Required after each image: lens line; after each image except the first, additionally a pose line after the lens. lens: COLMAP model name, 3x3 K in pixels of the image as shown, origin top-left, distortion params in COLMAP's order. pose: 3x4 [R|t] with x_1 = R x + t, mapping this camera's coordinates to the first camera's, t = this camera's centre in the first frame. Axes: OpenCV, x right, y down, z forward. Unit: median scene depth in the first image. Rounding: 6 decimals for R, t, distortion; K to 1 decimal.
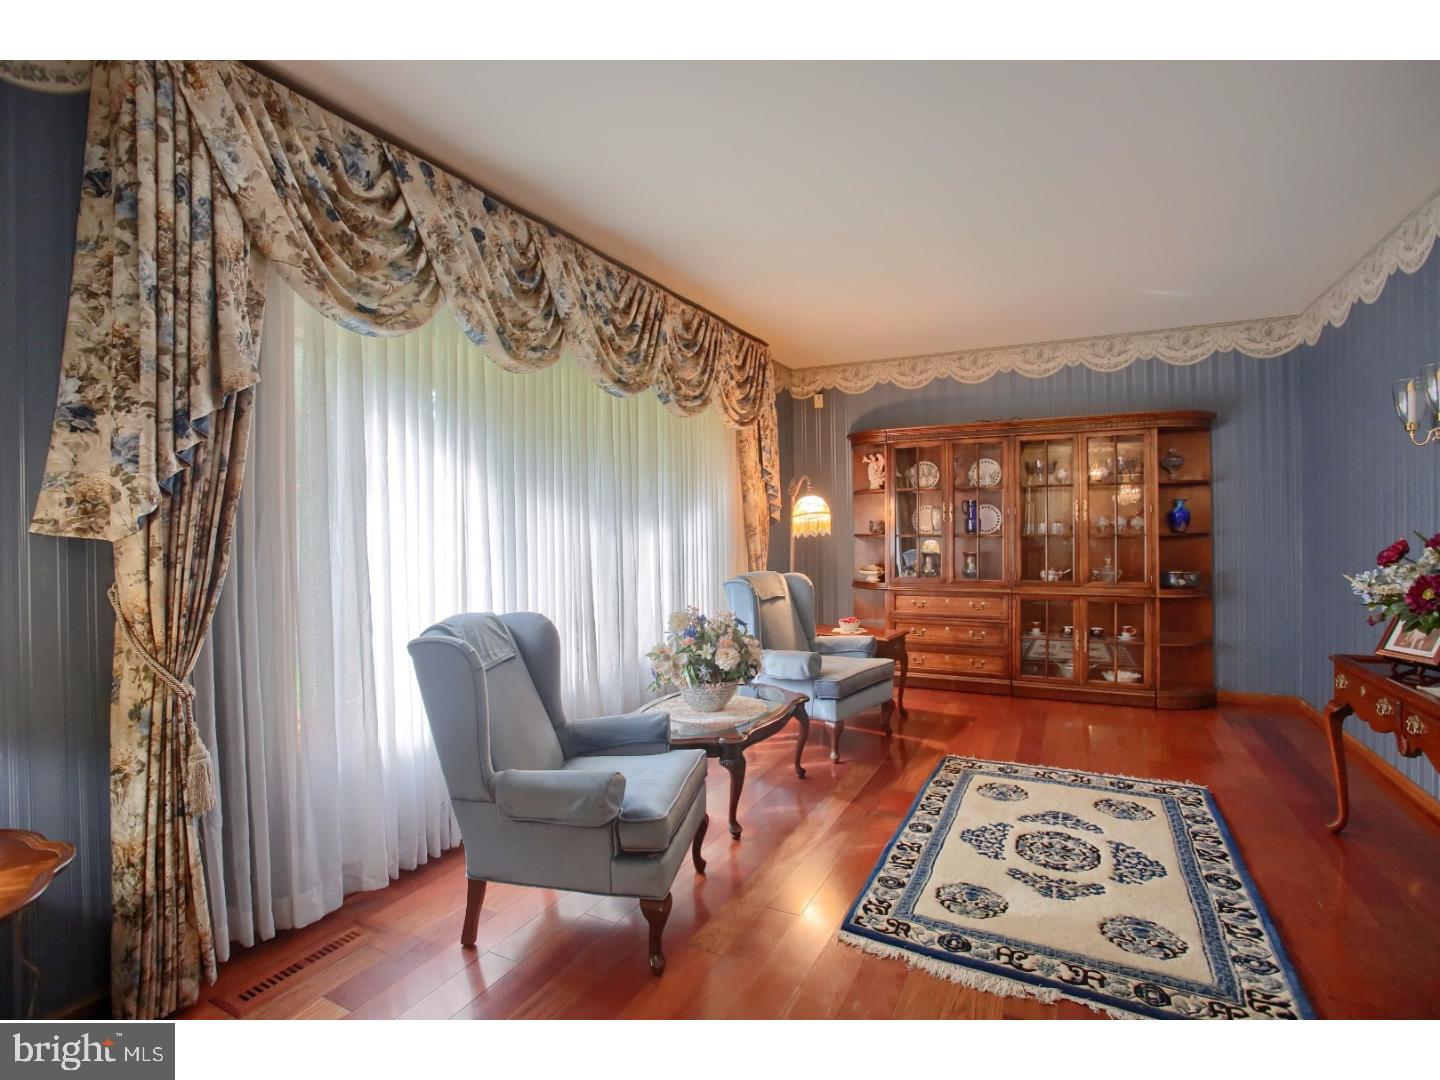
lens RADIAL K [[693.1, 0, 713.0], [0, 693.1, 542.6], [0, 0, 1]] dist [-0.049815, 0.009570]
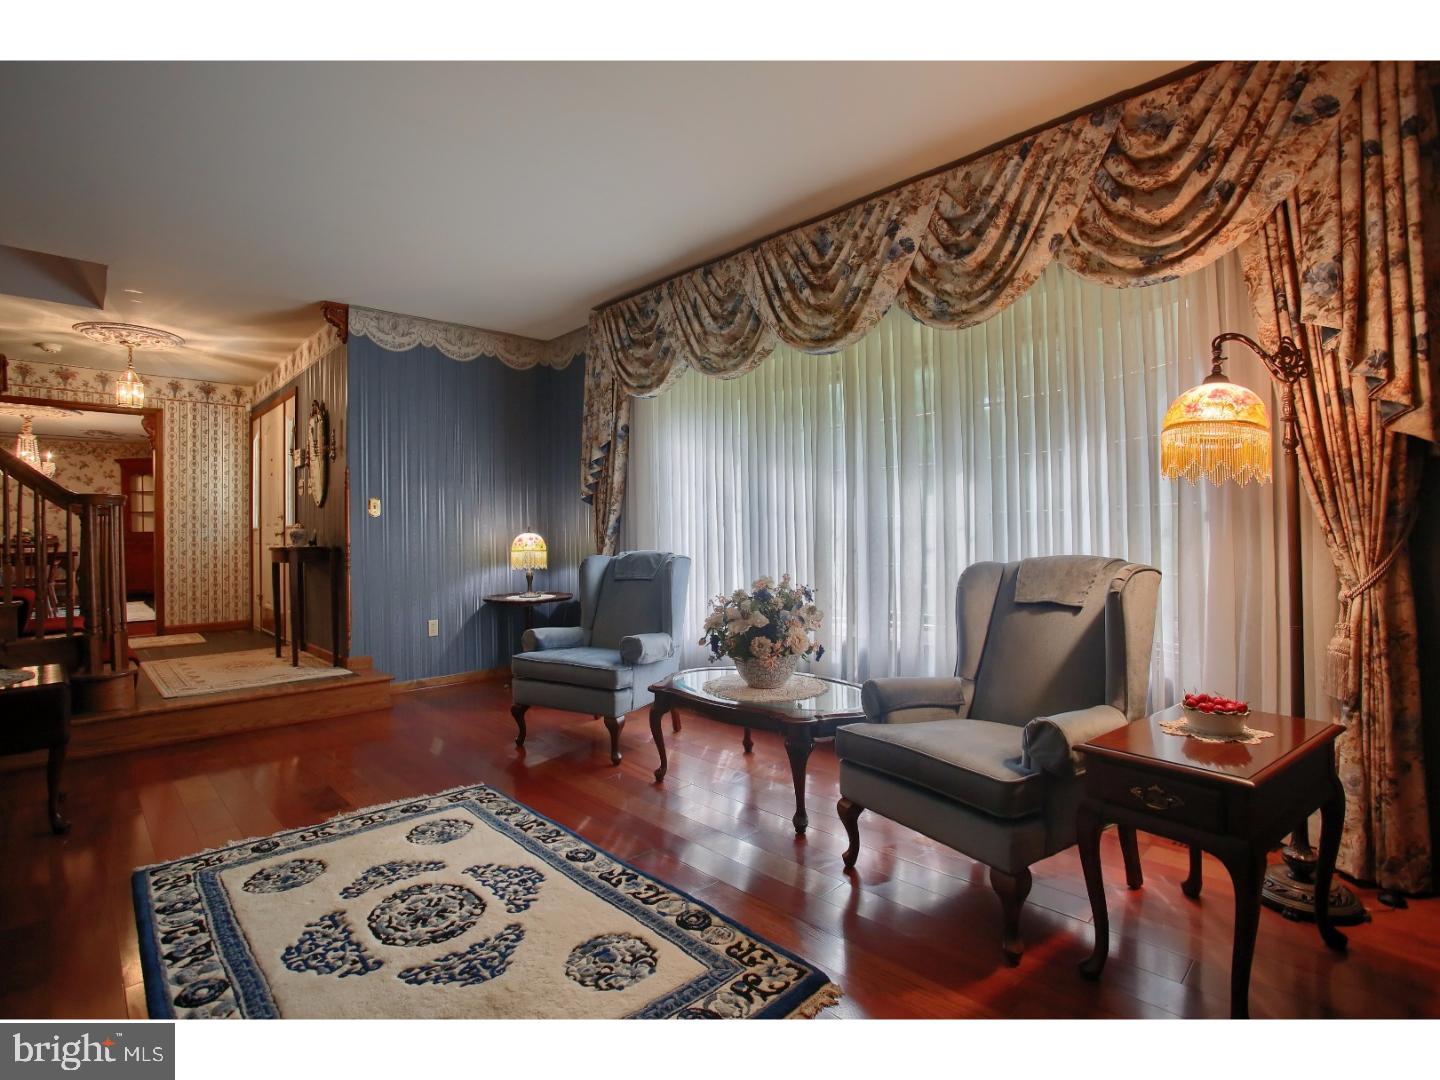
lens RADIAL K [[660.5, 0, 712.7], [0, 660.5, 533.8], [0, 0, 1]] dist [-0.001516, 0.000211]
pose [[-0.299426, 0.019921, -0.953912, 1.231283], [0.018373, 0.999717, 0.015110, 0.018352], [0.953943, -0.013002, -0.299707, 1.696104]]
